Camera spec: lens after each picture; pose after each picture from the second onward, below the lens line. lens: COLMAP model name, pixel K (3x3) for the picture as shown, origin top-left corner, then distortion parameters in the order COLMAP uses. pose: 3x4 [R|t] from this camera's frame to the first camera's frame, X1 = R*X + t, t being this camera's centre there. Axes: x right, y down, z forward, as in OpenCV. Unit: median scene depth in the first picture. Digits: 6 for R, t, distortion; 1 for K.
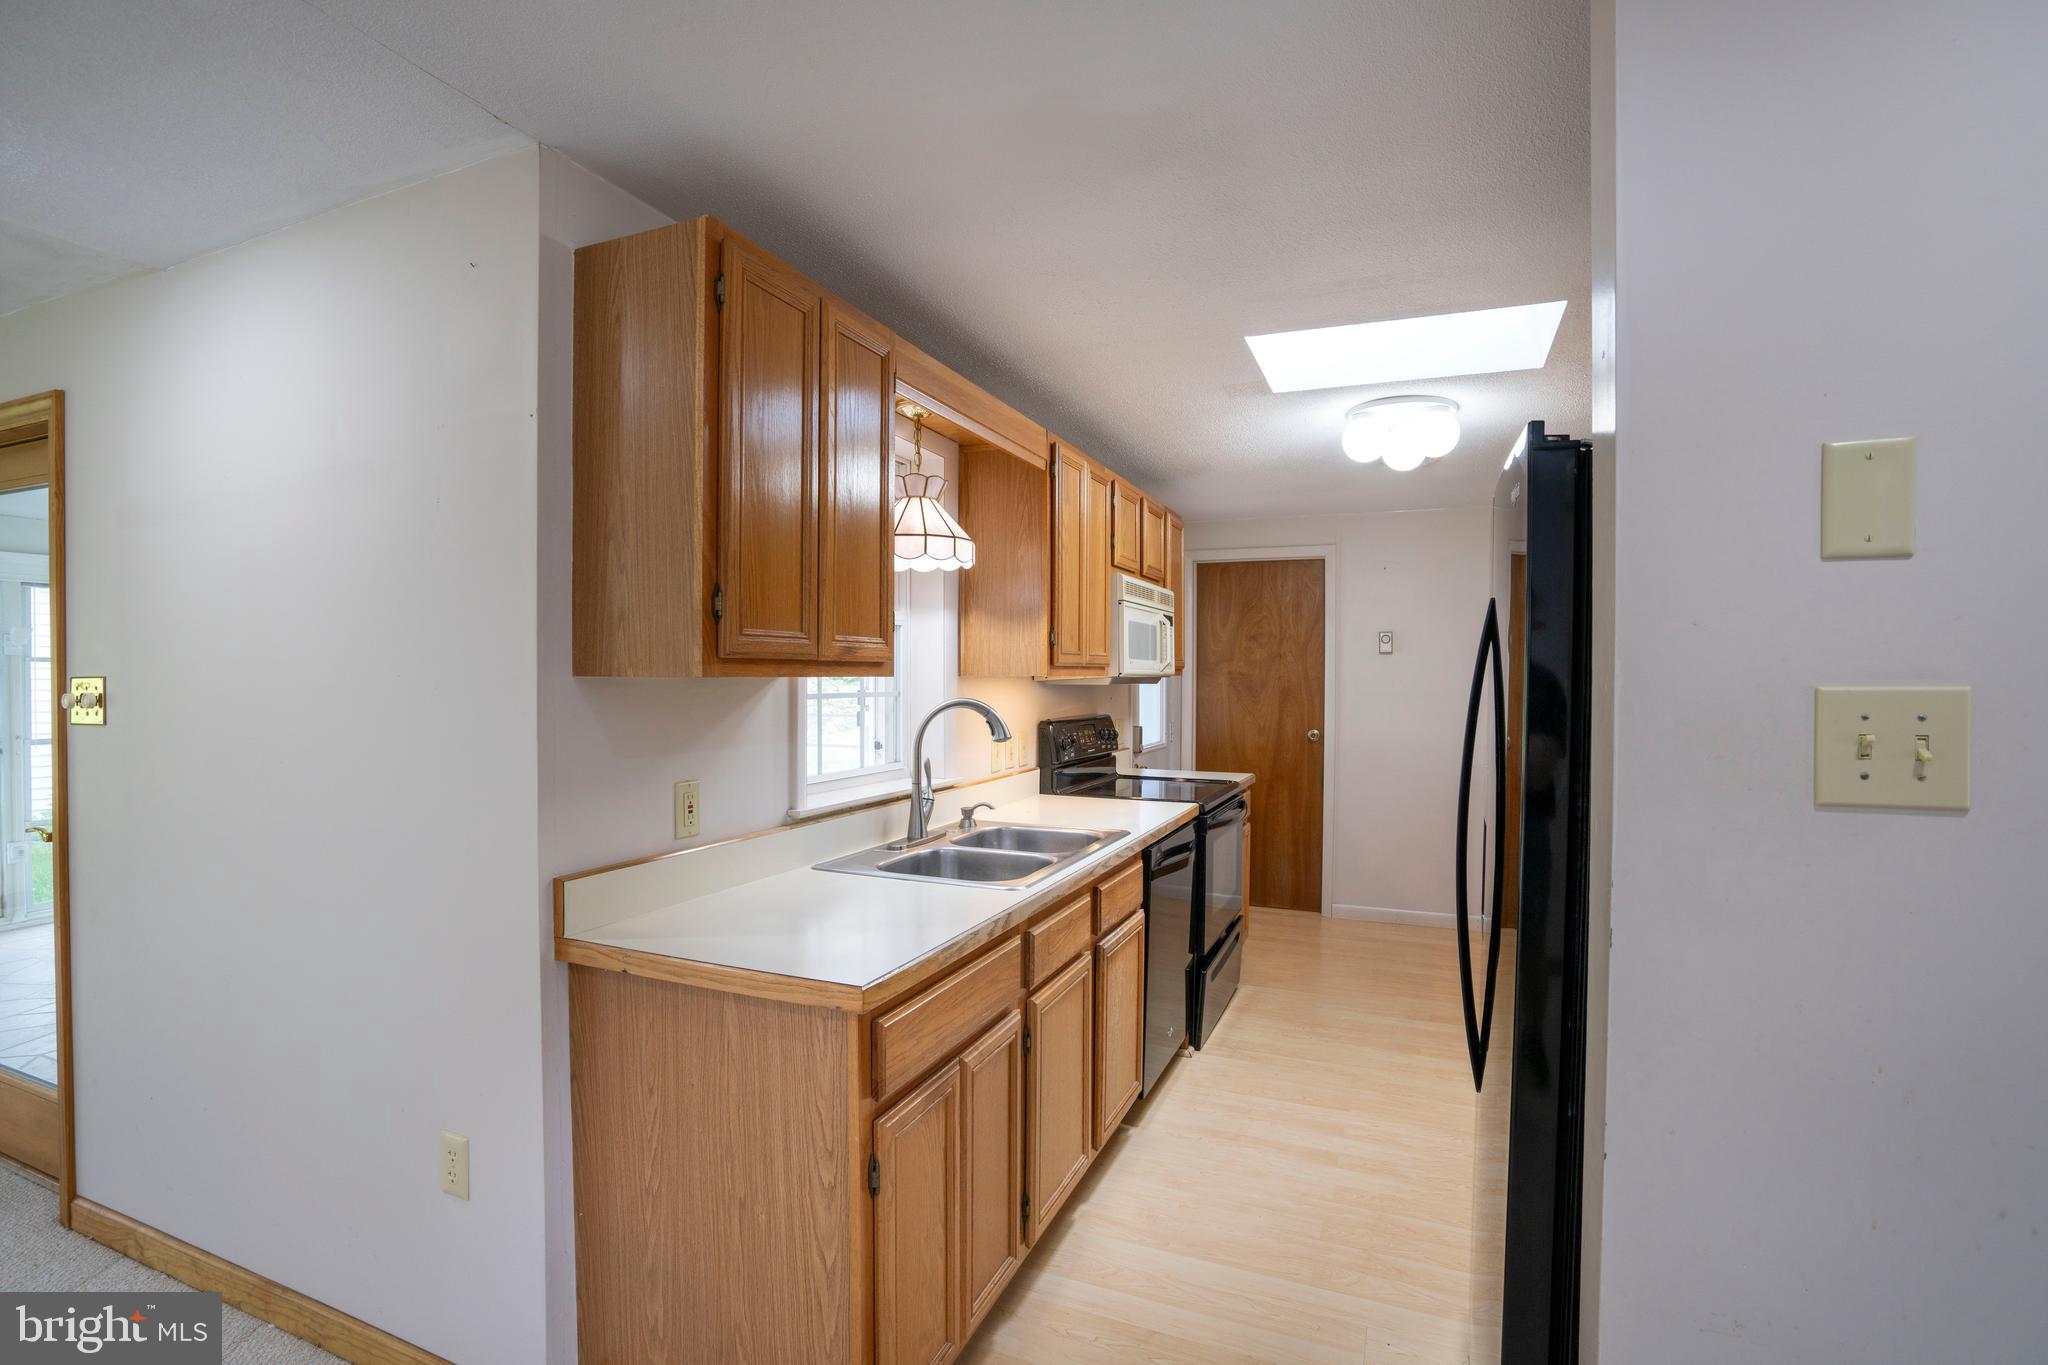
lens RADIAL K [[956.9, 0, 1015.6], [0, 956.9, 683.9], [0, 0, 1]] dist [-0.065567, 0.026992]
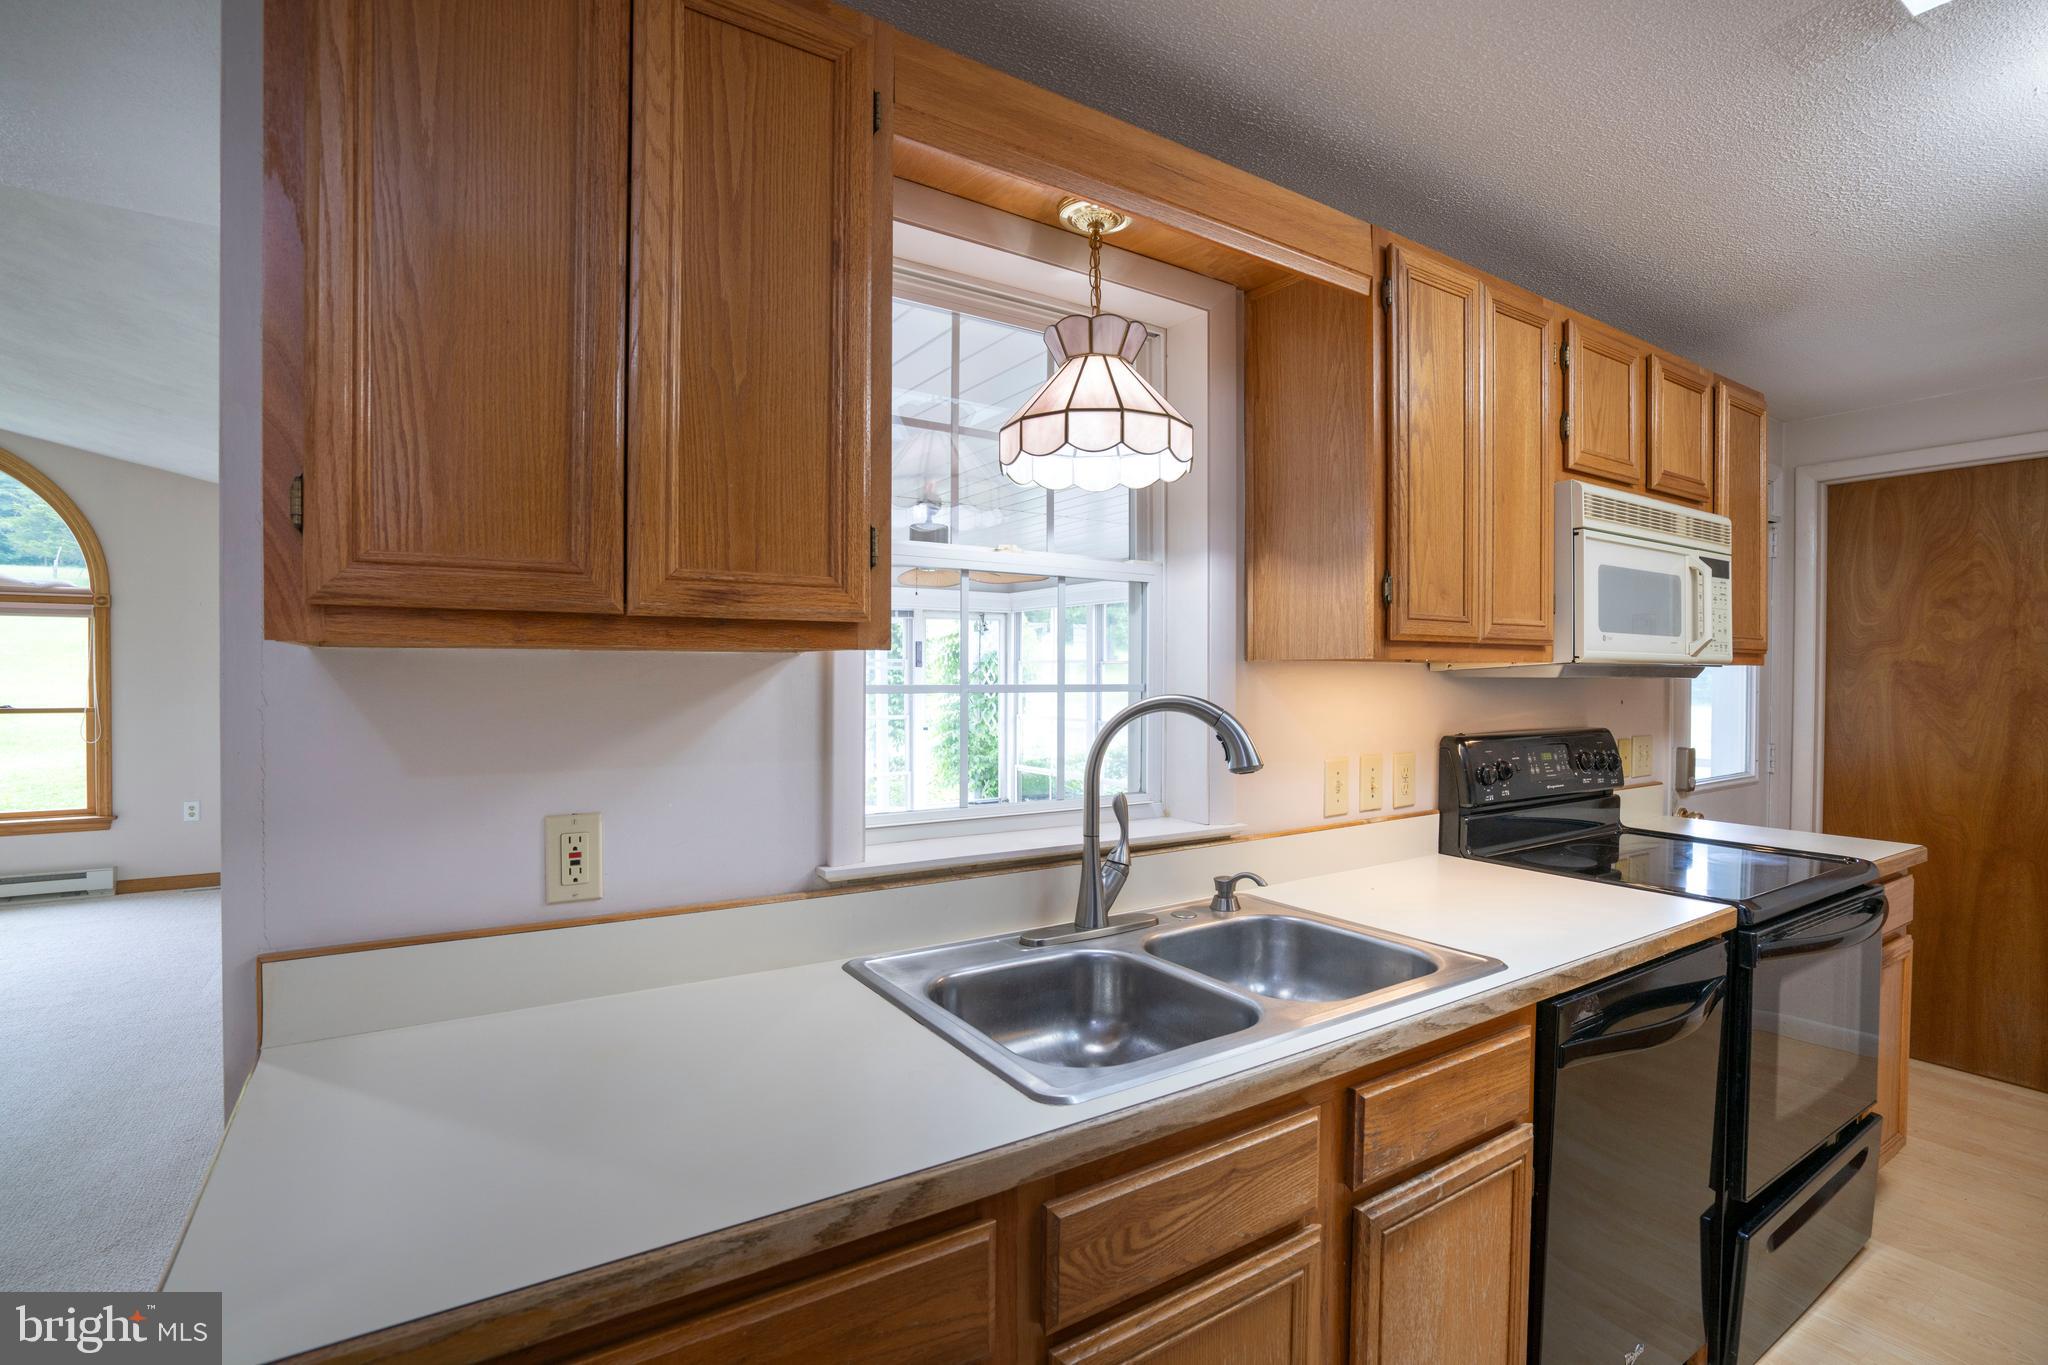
lens RADIAL K [[956.9, 0, 1015.6], [0, 956.9, 683.9], [0, 0, 1]] dist [-0.065567, 0.026992]
pose [[0.831286, 0.005879, -0.555813, 0.145489], [-0.006200, 0.999980, 0.001304, 0.006408], [0.555810, 0.002362, 0.831306, 0.363003]]
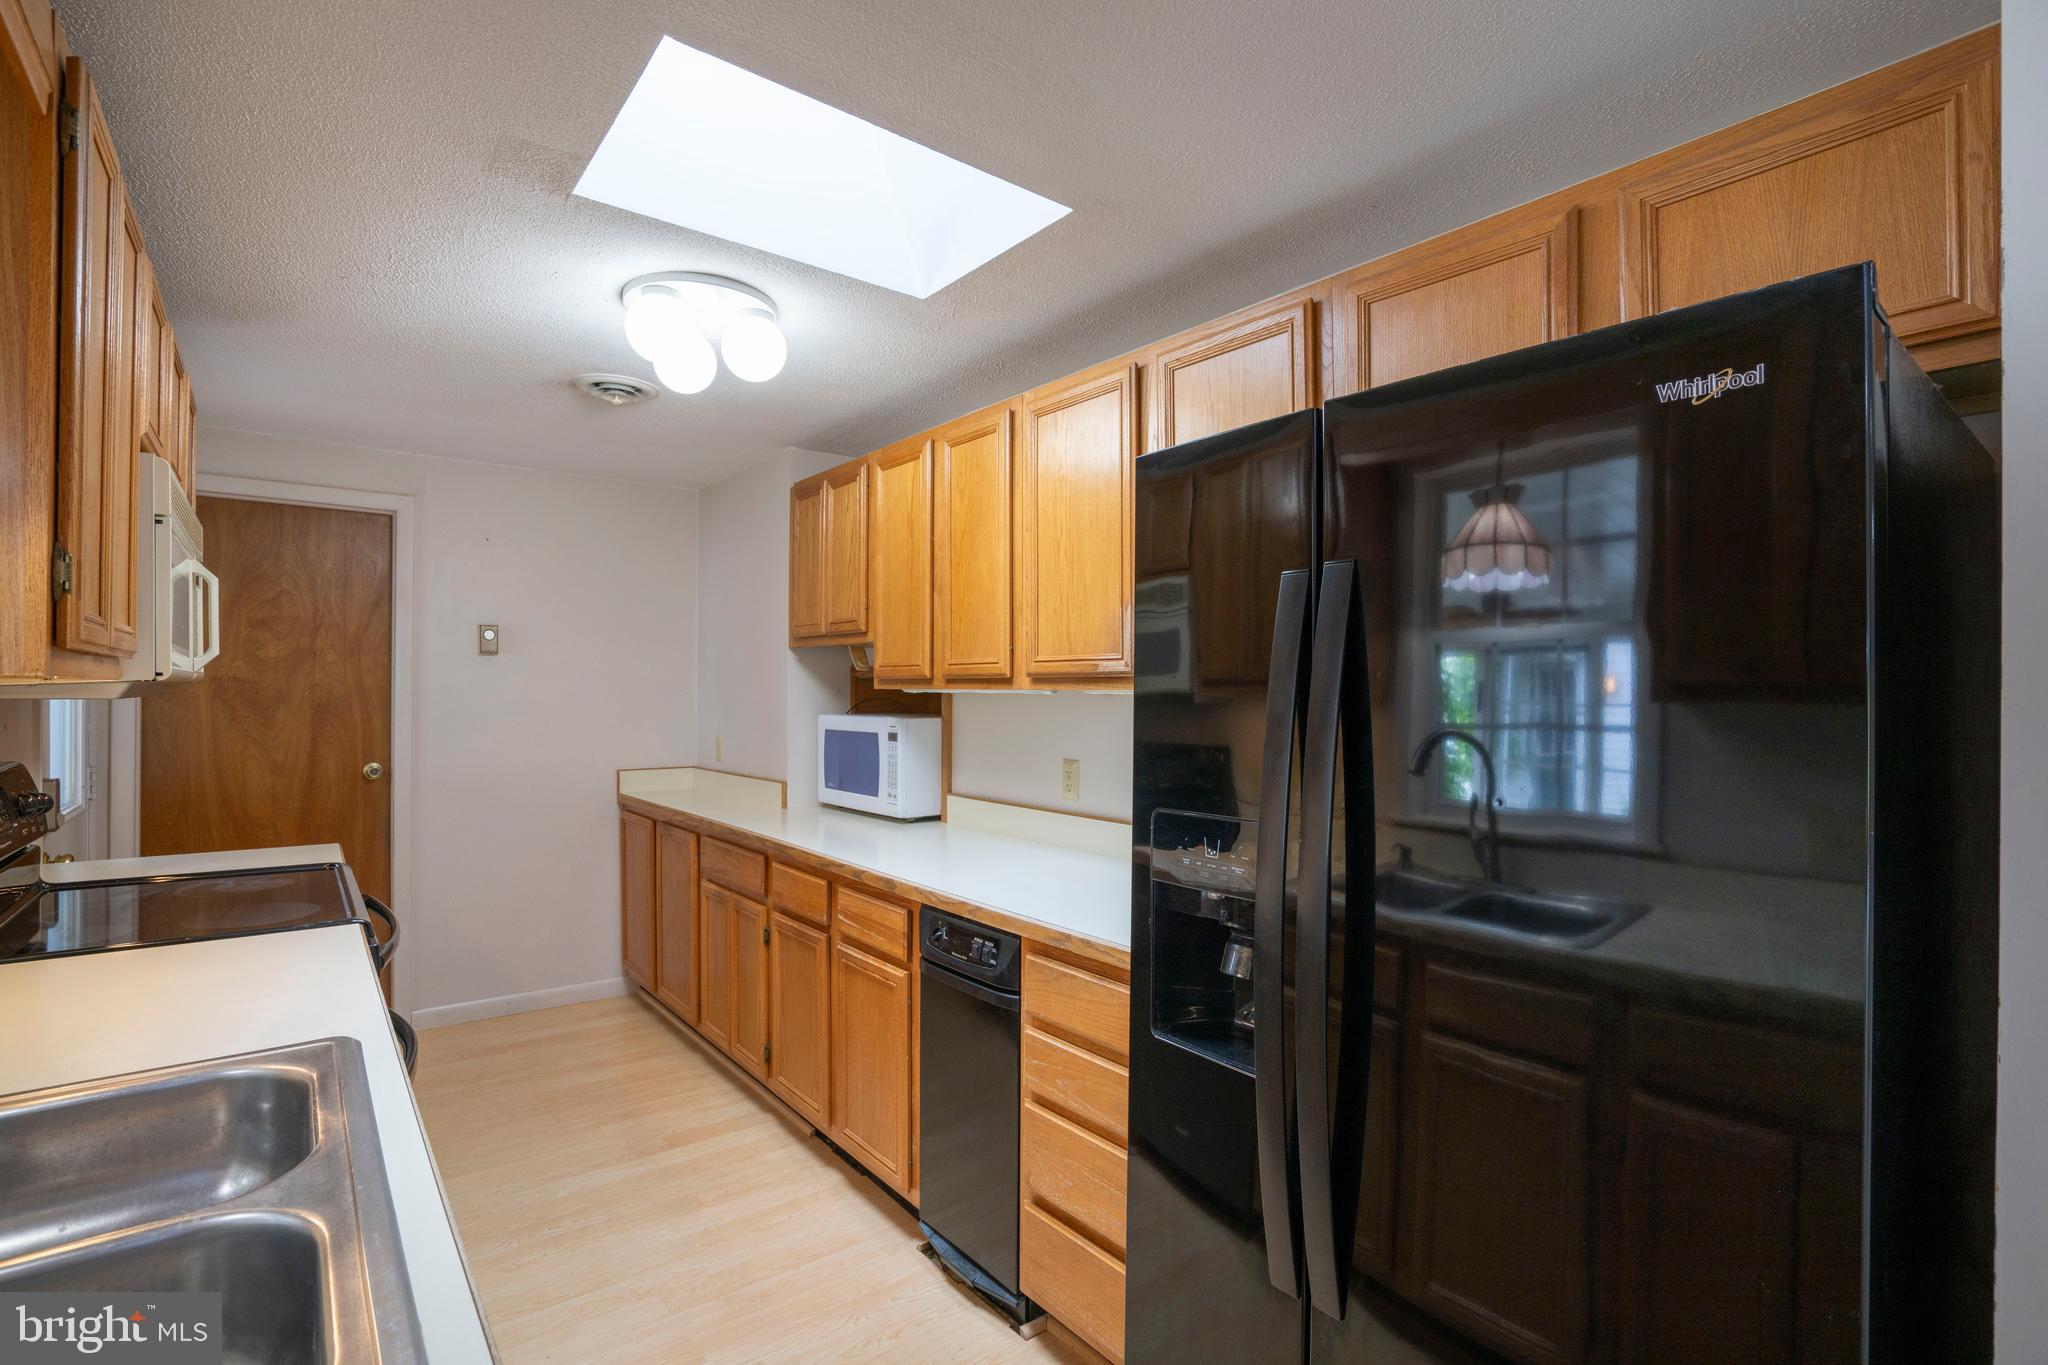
lens RADIAL K [[949.6, 0, 1019.7], [0, 949.6, 685.8], [0, 0, 1]] dist [-0.063982, 0.025113]
pose [[0.468743, 0.004315, 0.883324, -0.088446], [0.005322, 0.999956, -0.007710, 0.000787], [-0.883319, 0.008315, 0.468699, 0.442420]]
